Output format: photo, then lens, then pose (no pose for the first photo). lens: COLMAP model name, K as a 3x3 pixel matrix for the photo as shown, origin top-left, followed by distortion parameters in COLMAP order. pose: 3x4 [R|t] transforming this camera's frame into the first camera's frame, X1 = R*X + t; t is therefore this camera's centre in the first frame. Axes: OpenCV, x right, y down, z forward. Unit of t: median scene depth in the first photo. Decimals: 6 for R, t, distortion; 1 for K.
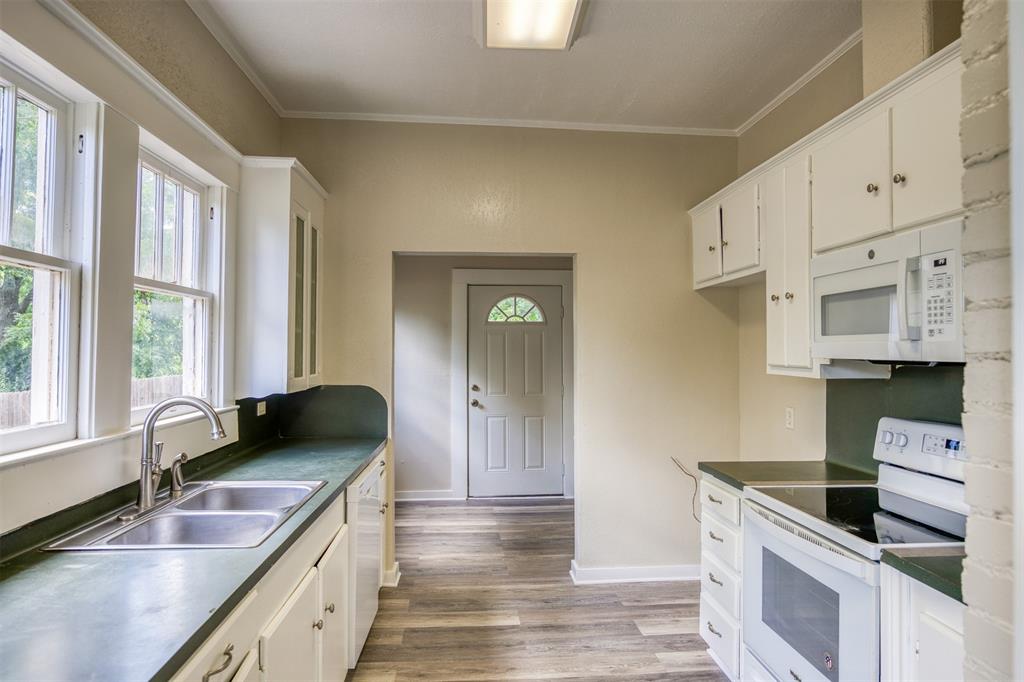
lens RADIAL K [[581.6, 0, 512.0], [0, 581.6, 341.0], [0, 0, 1]] dist [0.001446, 0.000252]
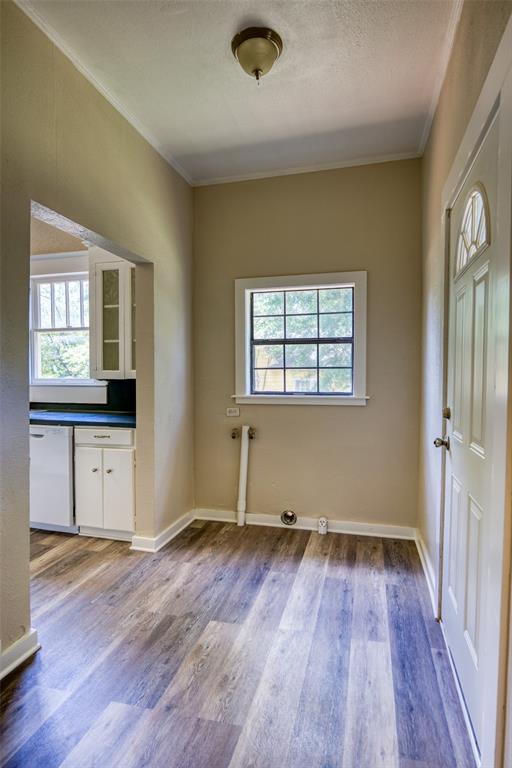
lens RADIAL K [[429.9, 0, 256.0], [0, 429.9, 384.0], [0, 0, 1]] dist [-0.000468, -0.000163]
pose [[-0.332514, 0.007505, -0.943068, 0.533310], [0.010313, 0.999937, 0.004321, 0.082941], [0.943042, -0.008289, -0.332571, 1.512289]]
